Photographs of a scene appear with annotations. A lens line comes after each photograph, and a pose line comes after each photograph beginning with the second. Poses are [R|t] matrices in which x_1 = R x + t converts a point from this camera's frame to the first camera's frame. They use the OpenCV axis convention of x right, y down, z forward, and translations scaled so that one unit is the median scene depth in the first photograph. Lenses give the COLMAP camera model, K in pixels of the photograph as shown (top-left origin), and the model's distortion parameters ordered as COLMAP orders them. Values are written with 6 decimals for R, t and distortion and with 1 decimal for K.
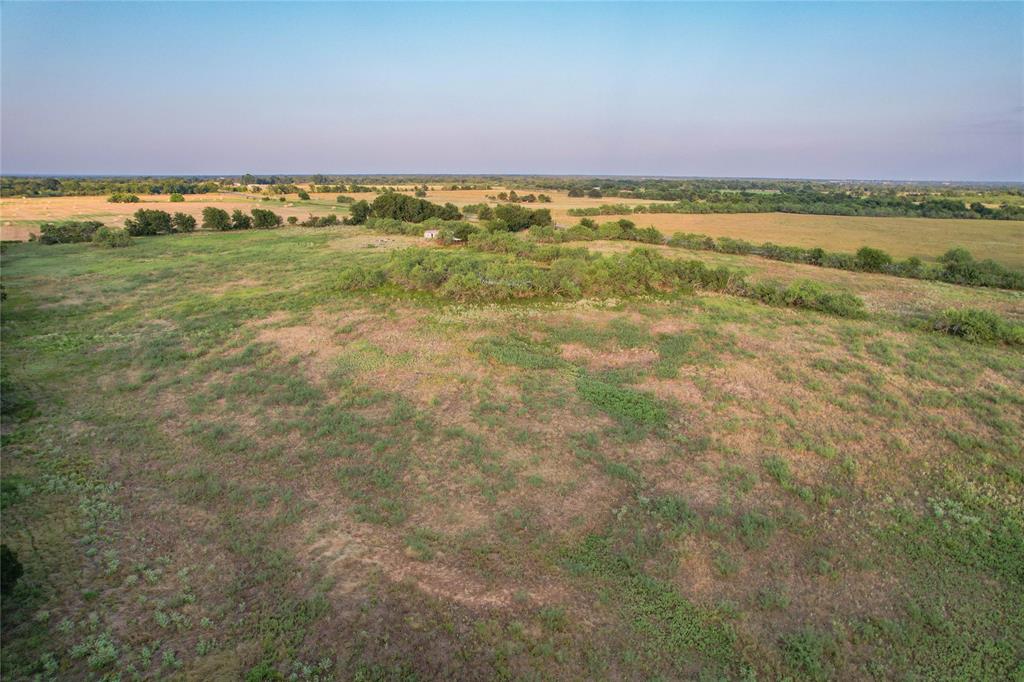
lens RADIAL K [[652.4, 0, 515.0], [0, 652.4, 343.7], [0, 0, 1]] dist [-0.063954, 0.049024]
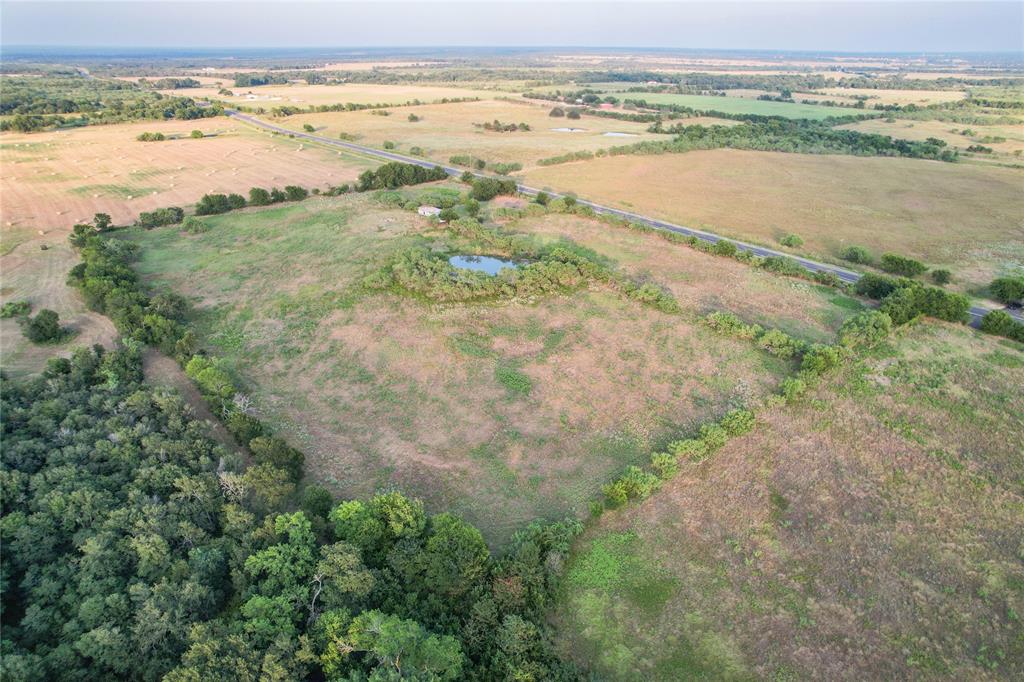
lens RADIAL K [[652.4, 0, 513.7], [0, 652.4, 344.0], [0, 0, 1]] dist [-0.063954, 0.049024]
pose [[0.999986, -0.005156, 0.001418, 0.049332], [0.004815, 0.983537, 0.180645, -0.127322], [-0.002327, -0.180635, 0.983547, -0.337308]]
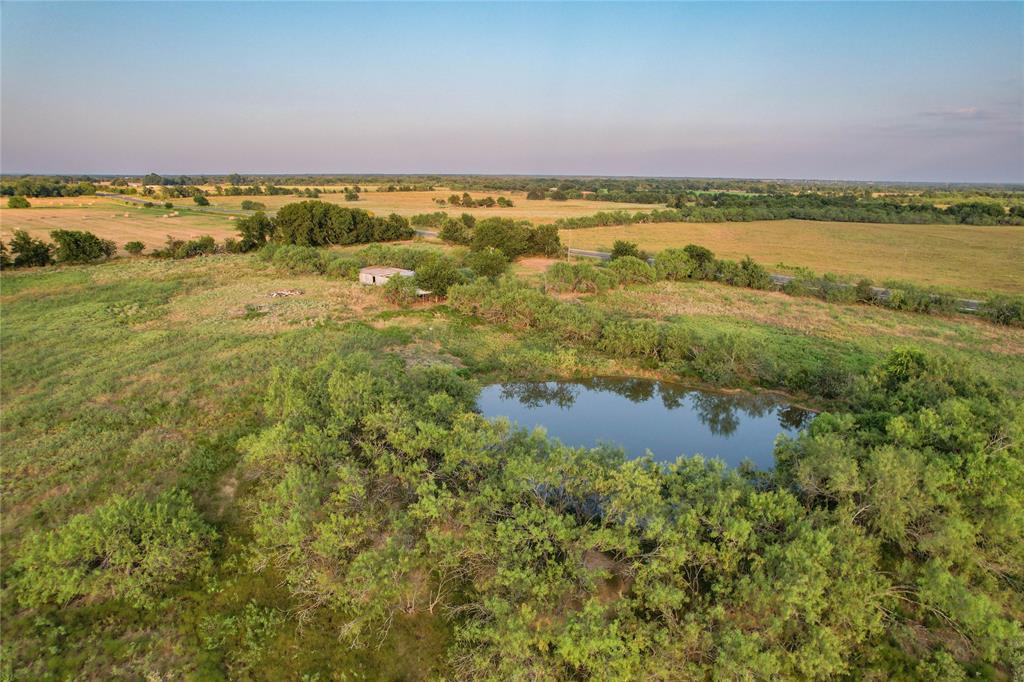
lens RADIAL K [[652.4, 0, 517.0], [0, 652.4, 344.6], [0, 0, 1]] dist [-0.063954, 0.049024]
pose [[0.994744, -0.024191, 0.099499, -0.056144], [0.024027, 0.999707, 0.002846, -0.098124], [-0.099539, -0.000441, 0.995034, 0.390521]]
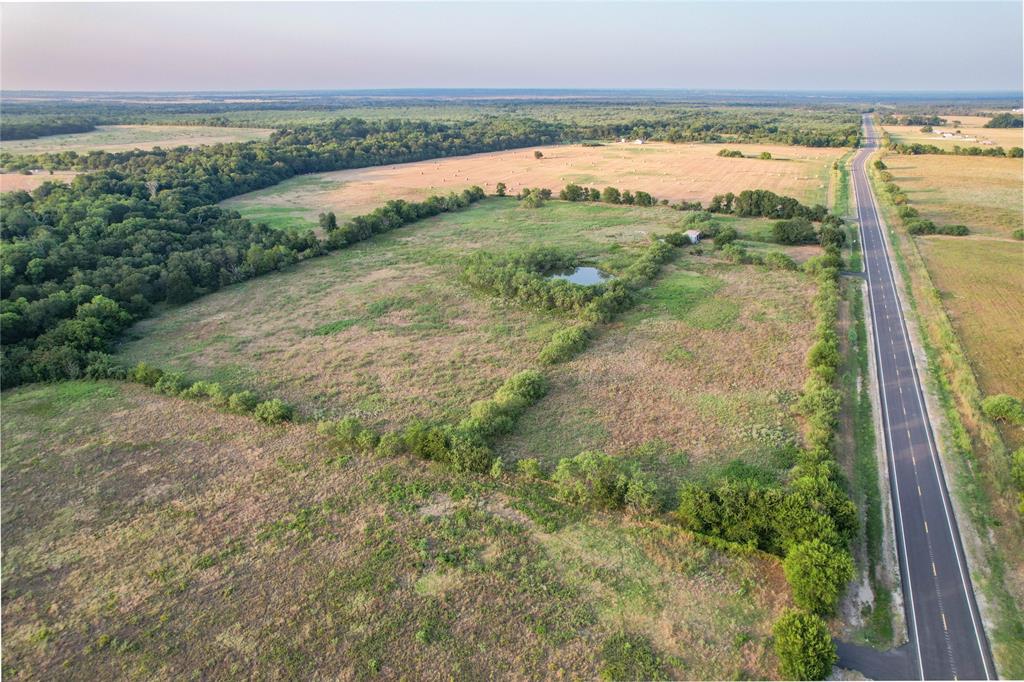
lens RADIAL K [[652.4, 0, 517.0], [0, 652.4, 341.3], [0, 0, 1]] dist [-0.063954, 0.049024]
pose [[0.412653, 0.326617, -0.850317, 0.785187], [-0.225433, 0.941082, 0.252079, -0.195909], [0.882552, 0.087668, 0.461971, 0.144268]]
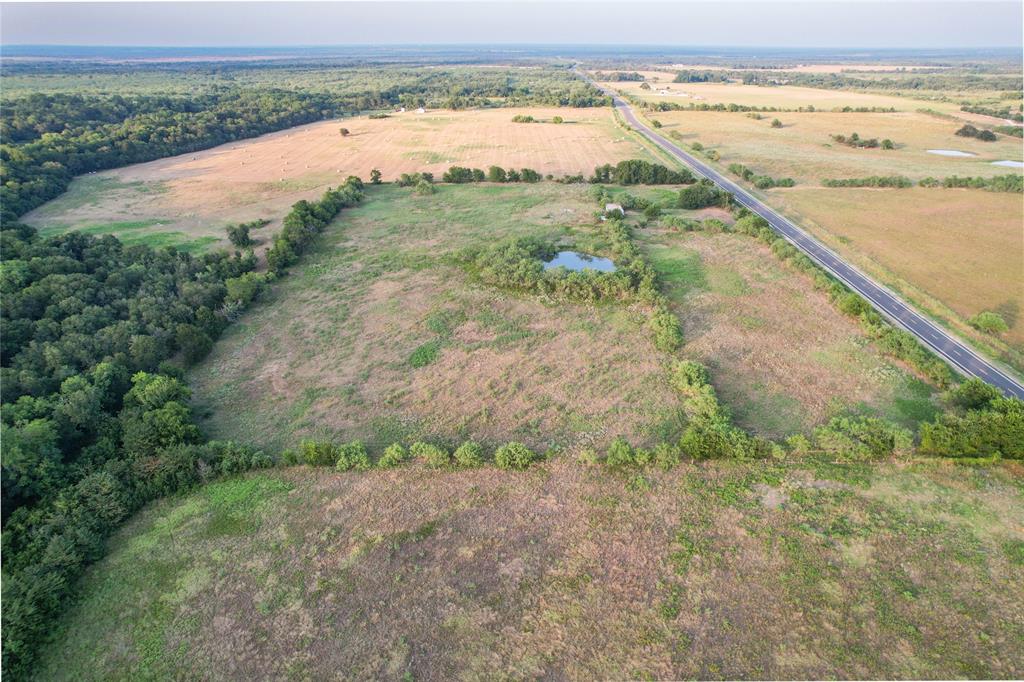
lens RADIAL K [[652.4, 0, 515.5], [0, 652.4, 341.8], [0, 0, 1]] dist [-0.063954, 0.049024]
pose [[0.769004, 0.263906, -0.582225, 0.533685], [-0.156684, 0.960836, 0.228572, -0.163610], [0.619744, -0.084547, 0.780237, -0.184834]]
